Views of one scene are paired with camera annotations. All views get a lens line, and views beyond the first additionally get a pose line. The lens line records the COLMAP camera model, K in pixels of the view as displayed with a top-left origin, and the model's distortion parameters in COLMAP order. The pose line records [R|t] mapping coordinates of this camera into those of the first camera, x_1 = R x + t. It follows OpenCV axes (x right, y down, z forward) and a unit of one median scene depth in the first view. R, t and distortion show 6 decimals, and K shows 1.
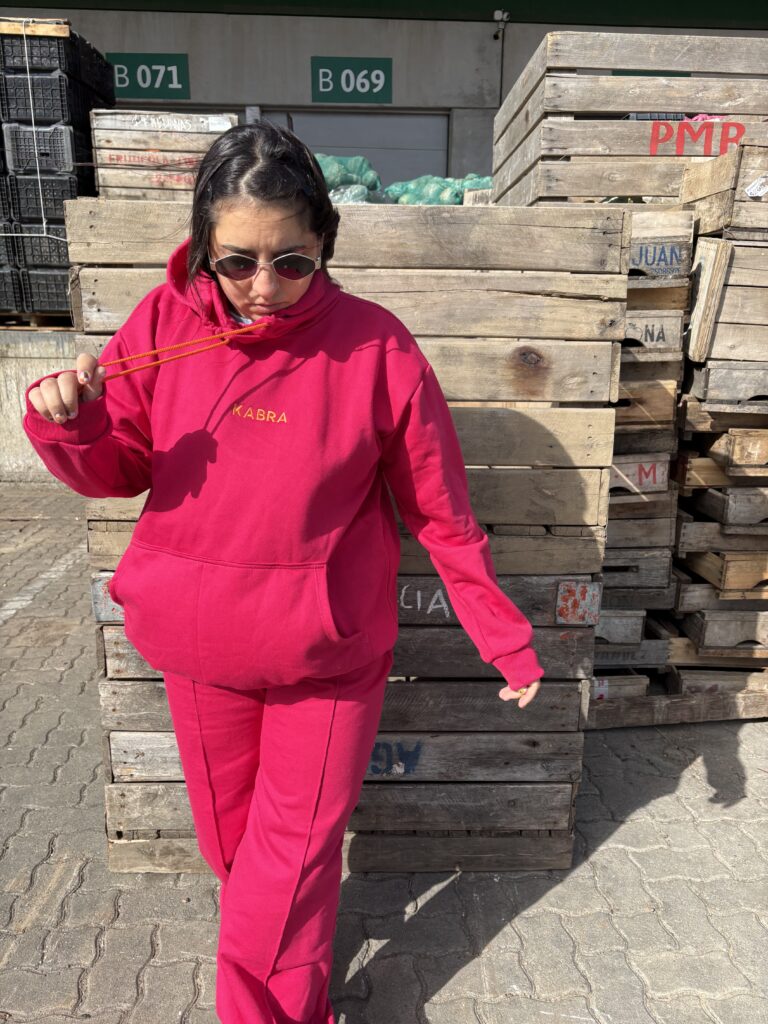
lens RADIAL K [[778.1, 0, 381.6], [0, 778.1, 512.1], [0, 0, 1]] dist [0.041203, -0.040806]
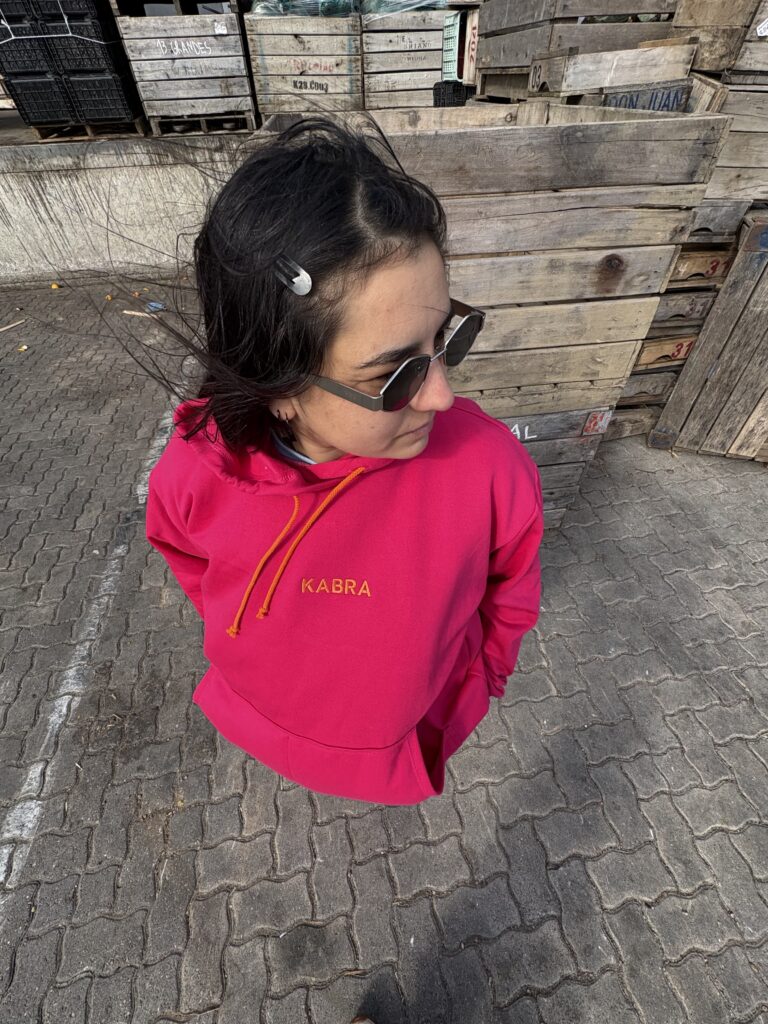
lens RADIAL K [[428.2, 0, 387.0], [0, 428.2, 514.9], [0, 0, 1]] dist [0.006865, -0.002360]
pose [[0.993606, -0.103261, 0.045659, -0.173468], [0.063500, 0.845472, 0.530231, -0.157677], [-0.093356, -0.523941, 0.846623, 0.119210]]
